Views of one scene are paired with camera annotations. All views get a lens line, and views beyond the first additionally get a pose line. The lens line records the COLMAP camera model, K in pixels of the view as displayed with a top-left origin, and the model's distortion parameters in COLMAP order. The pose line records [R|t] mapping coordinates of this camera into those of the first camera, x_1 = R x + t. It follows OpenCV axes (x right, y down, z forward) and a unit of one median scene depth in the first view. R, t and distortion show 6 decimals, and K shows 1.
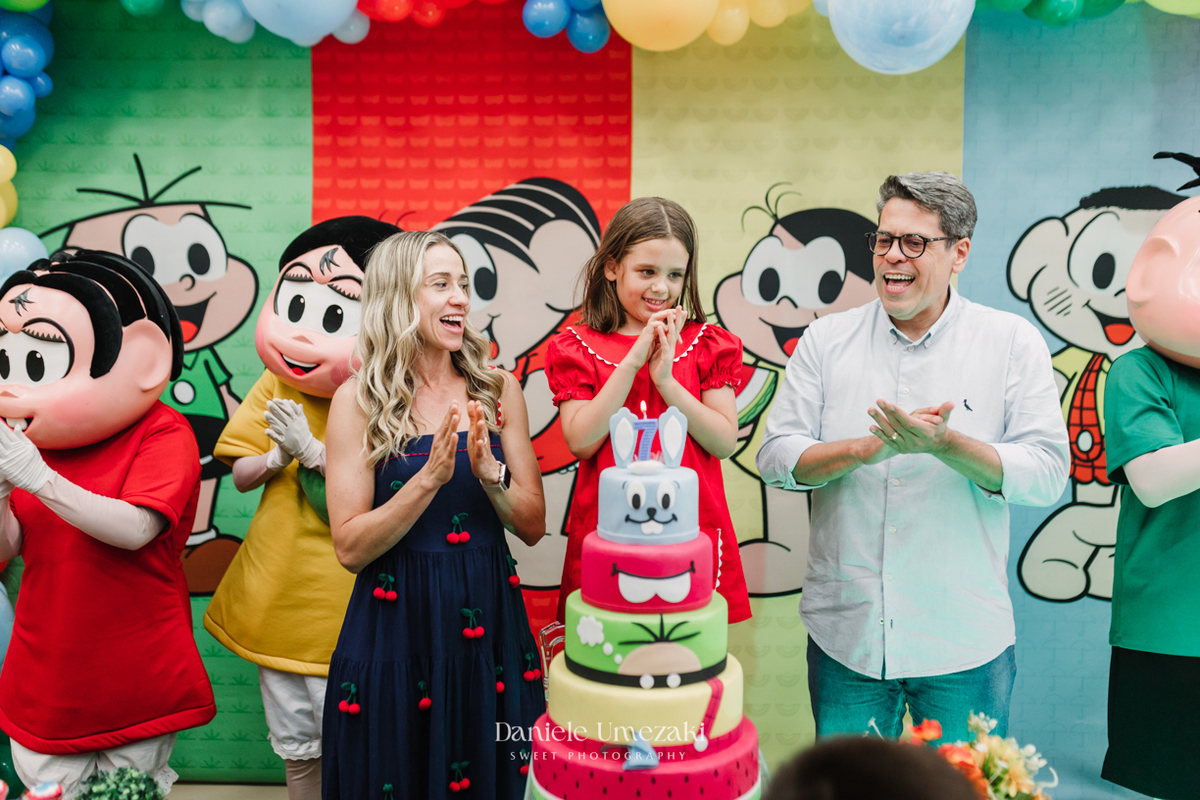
lens RADIAL K [[1134.4, 0, 600.0], [0, 1134.4, 400.0], [0, 0, 1]] dist [0.001459, 0.005689]
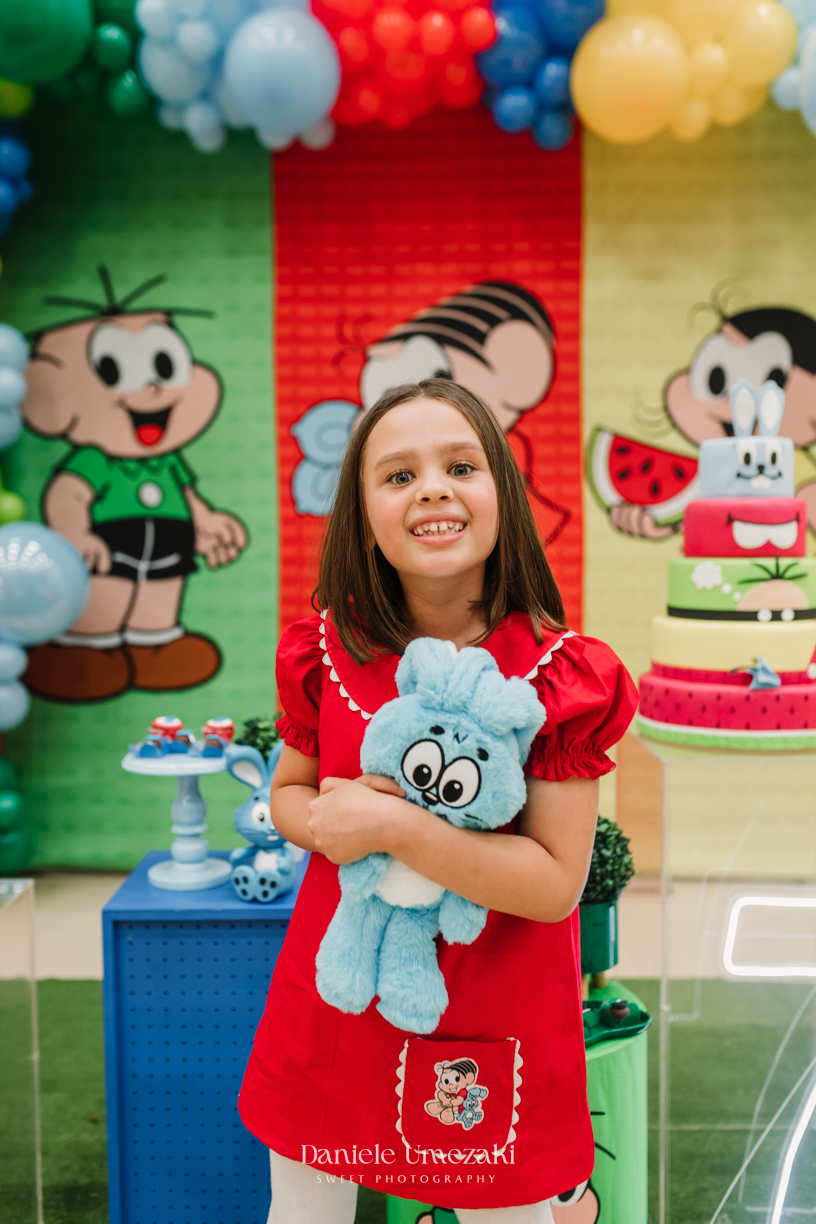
lens RADIAL K [[1157.1, 0, 403.4], [0, 1157.1, 636.7], [0, 0, 1]] dist [0.001459, 0.005689]
pose [[0.999793, -0.014360, 0.014447, -0.301707], [0.014281, 0.999883, 0.005540, 0.236122], [-0.014525, -0.005332, 0.999880, -0.117475]]
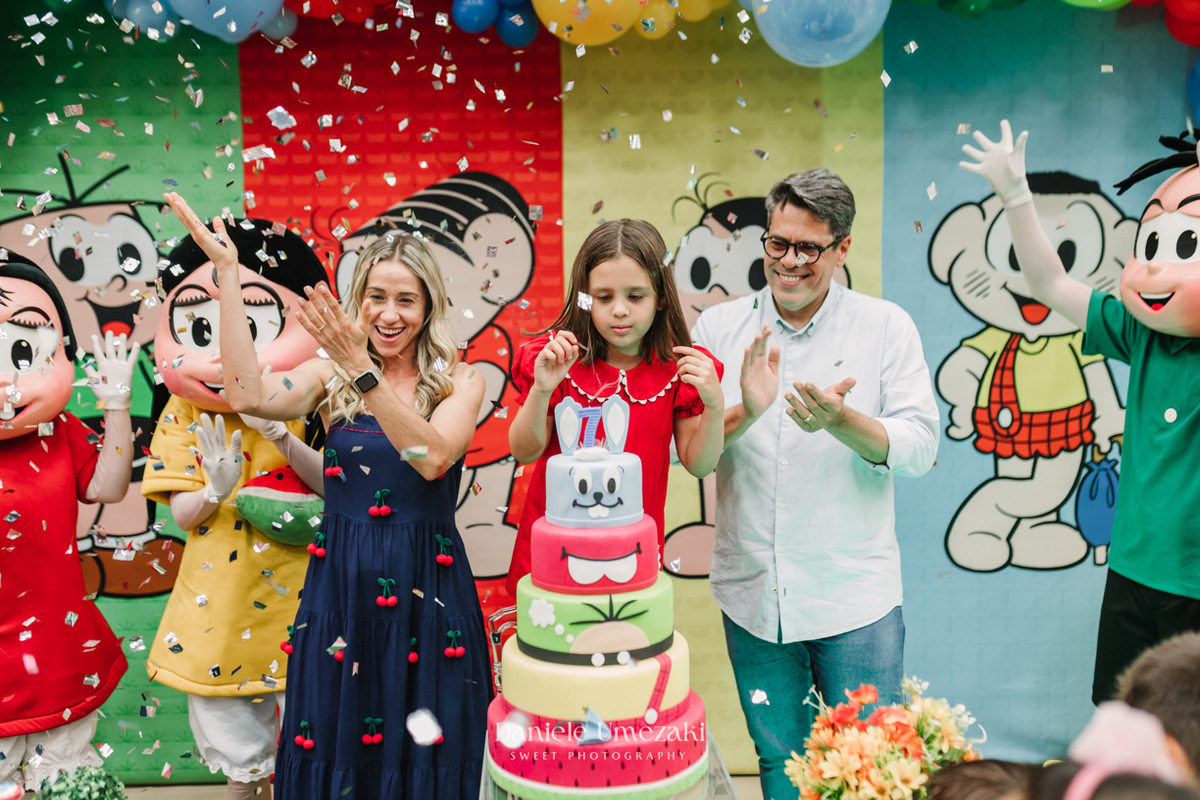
lens RADIAL K [[1134.4, 0, 600.0], [0, 1134.4, 400.0], [0, 0, 1]] dist [0.001459, 0.005689]
pose [[0.997804, -0.026684, 0.060628, -0.012396], [0.026144, 0.999611, 0.009675, 0.000501], [-0.060863, -0.008068, 0.998114, -0.032423]]
